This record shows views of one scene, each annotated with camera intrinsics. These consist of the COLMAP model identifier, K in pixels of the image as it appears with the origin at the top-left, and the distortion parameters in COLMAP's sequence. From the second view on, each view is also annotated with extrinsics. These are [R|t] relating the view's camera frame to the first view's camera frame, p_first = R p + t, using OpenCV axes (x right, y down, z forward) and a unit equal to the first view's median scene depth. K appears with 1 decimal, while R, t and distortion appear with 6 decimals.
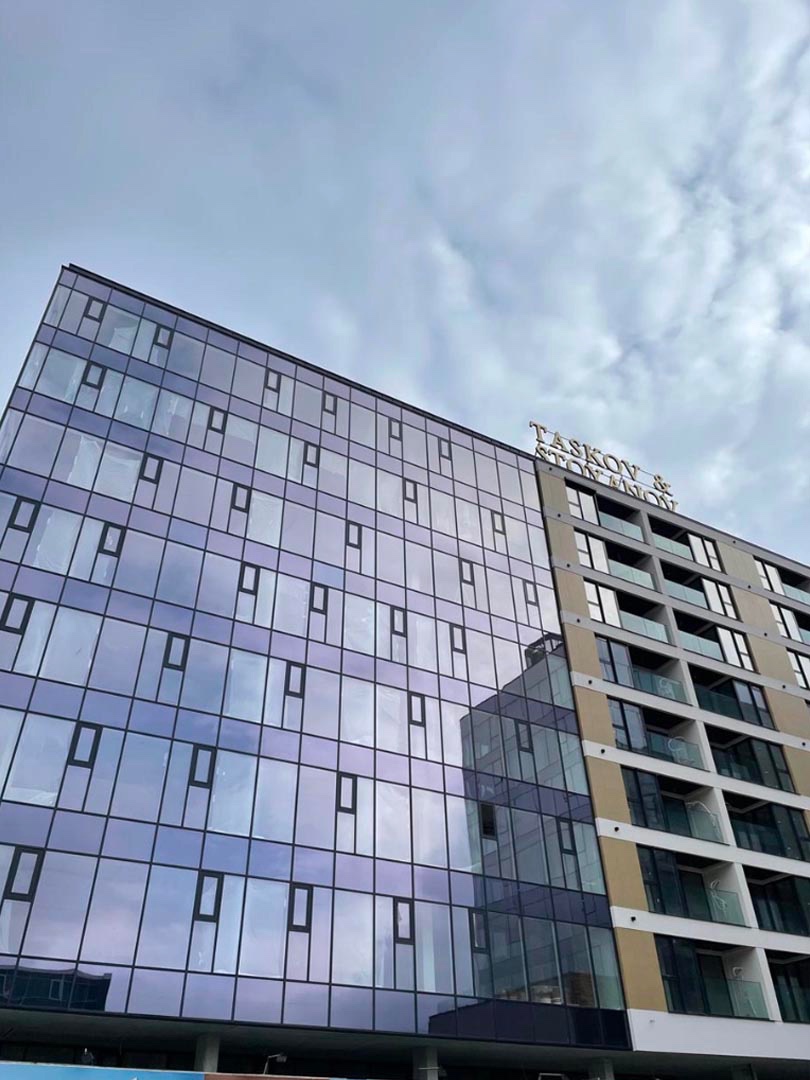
lens RADIAL K [[786.3, 0, 405.0], [0, 786.3, 540.0], [0, 0, 1]] dist [0.075871, -0.083322]
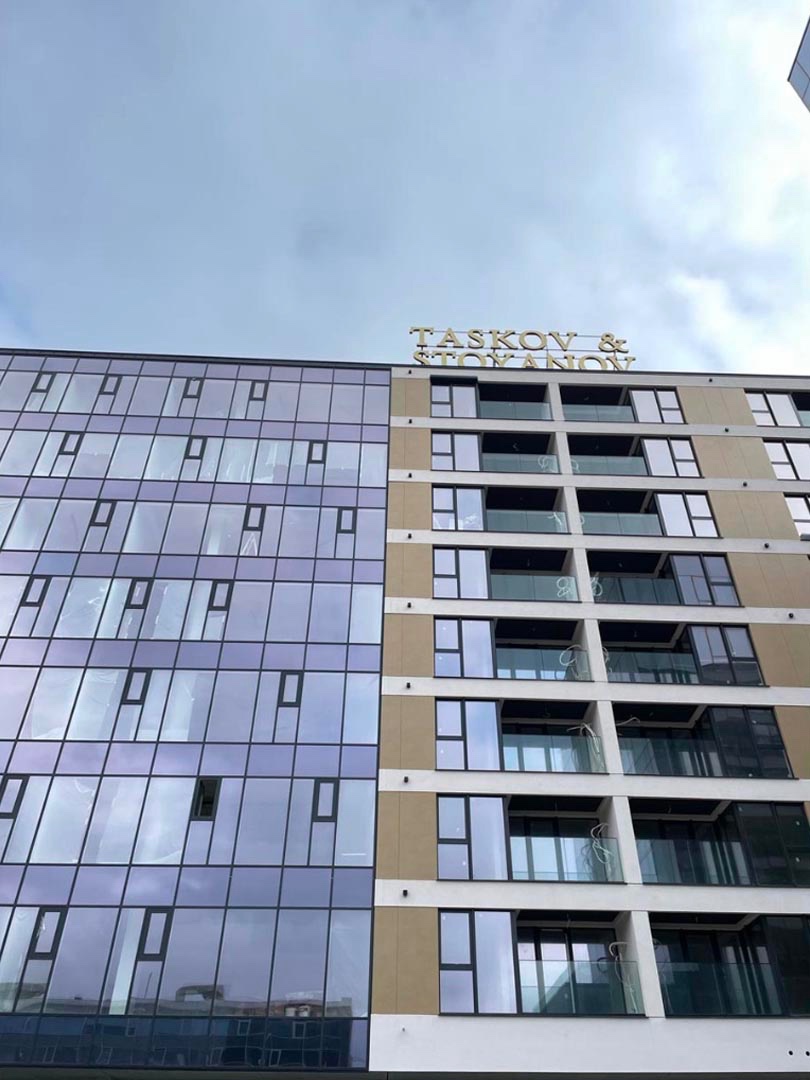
lens RADIAL K [[820.1, 0, 405.0], [0, 820.1, 540.0], [0, 0, 1]] dist [0.081522, -0.085616]
pose [[0.896567, -0.278808, -0.344143, 0.382945], [0.269390, 0.960031, -0.075953, 0.128272], [0.351564, -0.024612, 0.935840, 0.166218]]
